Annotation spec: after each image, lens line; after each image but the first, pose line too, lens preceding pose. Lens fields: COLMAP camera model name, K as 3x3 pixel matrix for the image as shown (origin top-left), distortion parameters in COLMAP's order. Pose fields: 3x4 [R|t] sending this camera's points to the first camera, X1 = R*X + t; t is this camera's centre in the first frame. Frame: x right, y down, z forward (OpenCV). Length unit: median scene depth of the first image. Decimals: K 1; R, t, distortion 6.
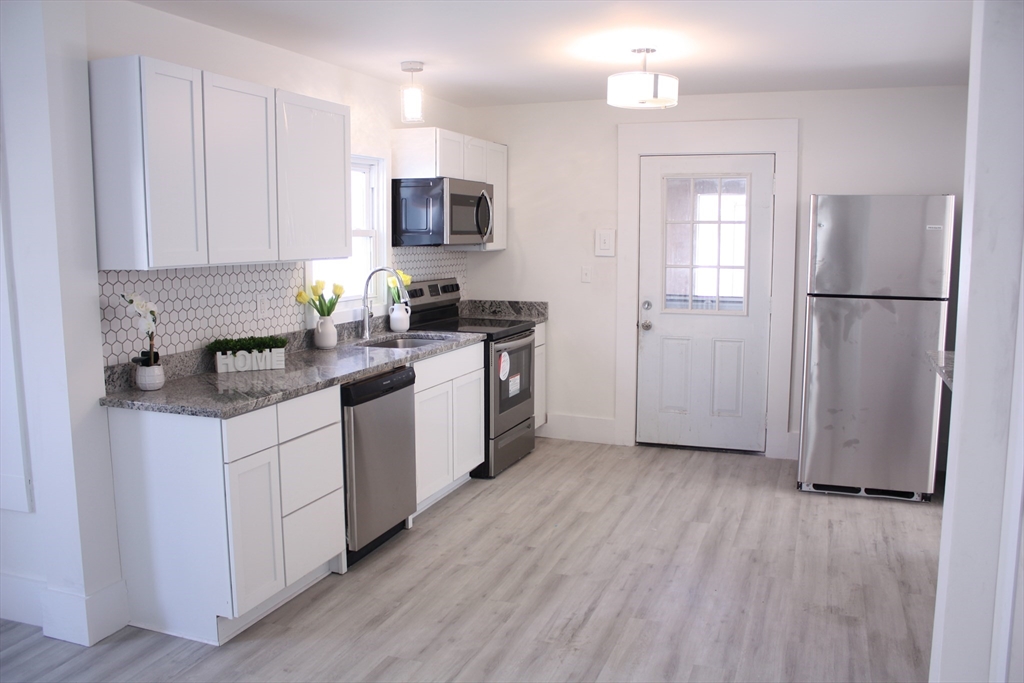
lens RADIAL K [[863.8, 0, 536.8], [0, 863.8, 356.6], [0, 0, 1]] dist [-0.125823, 0.006768]
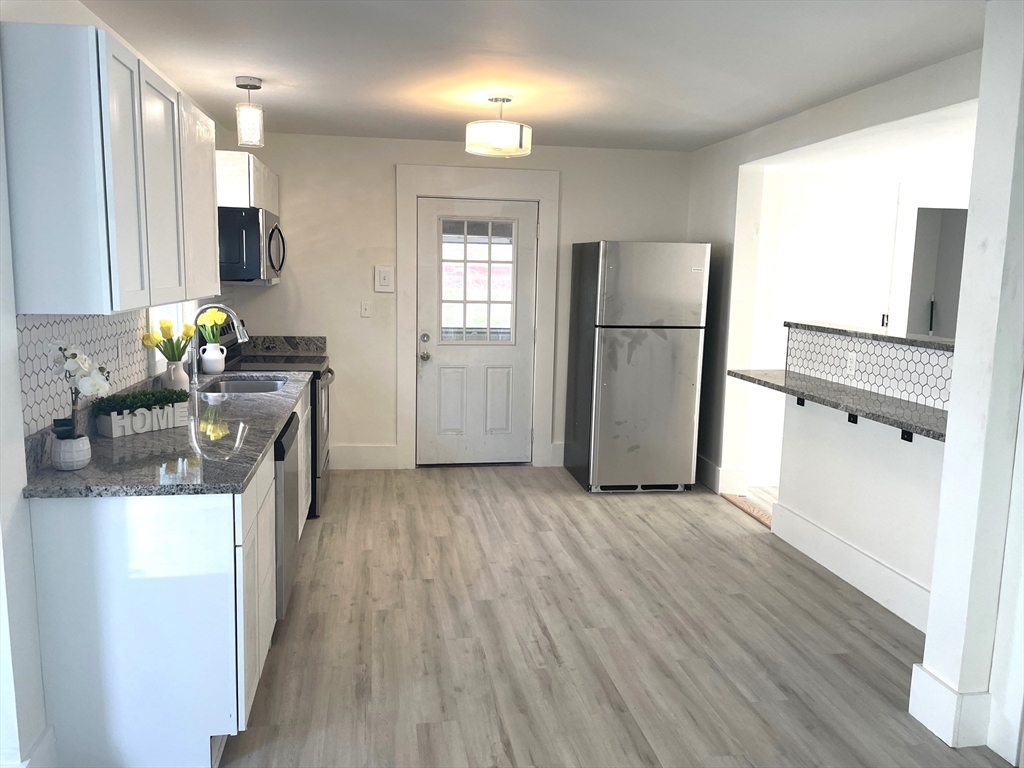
lens RADIAL K [[771.5, 0, 512.0], [0, 771.5, 384.0], [0, 0, 1]] dist [0.090103, -0.117888]
pose [[0.875632, -0.053468, 0.480011, -0.314034], [0.047797, 0.998568, 0.024040, -0.025181], [-0.480609, 0.001893, 0.876933, 0.124437]]
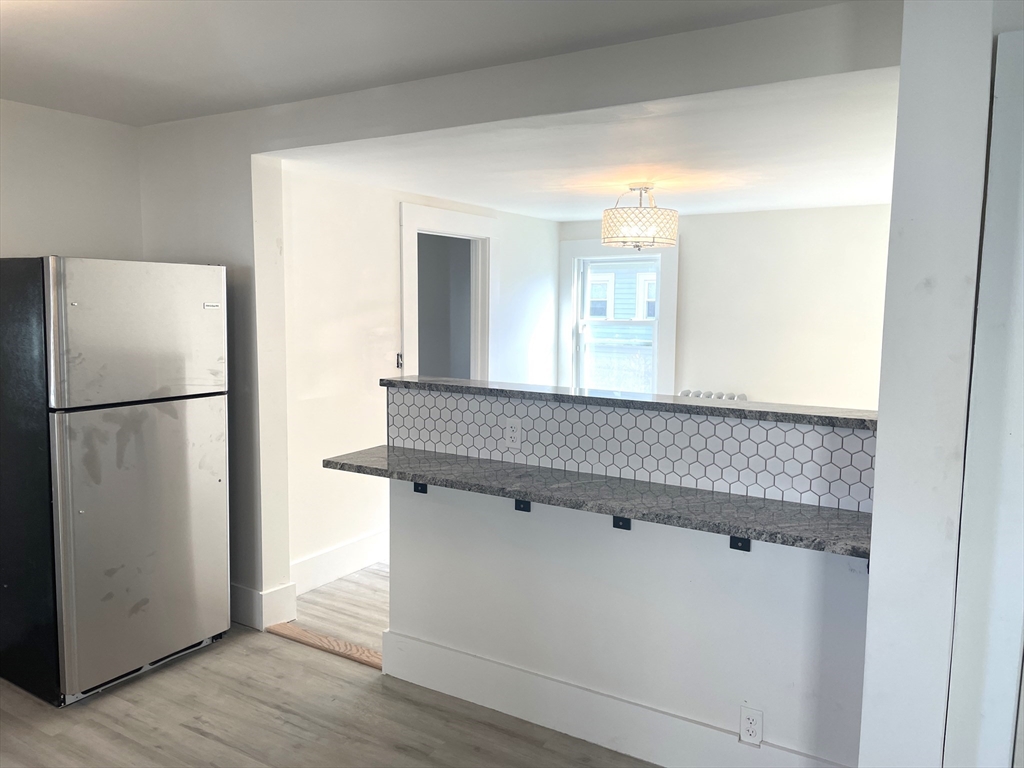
lens RADIAL K [[771.5, 0, 512.0], [0, 771.5, 384.0], [0, 0, 1]] dist [0.090103, -0.117888]
pose [[0.215486, -0.099978, 0.971375, -0.190310], [0.127263, 0.989136, 0.073575, -0.095354], [-0.968179, 0.107766, 0.225869, 0.546624]]
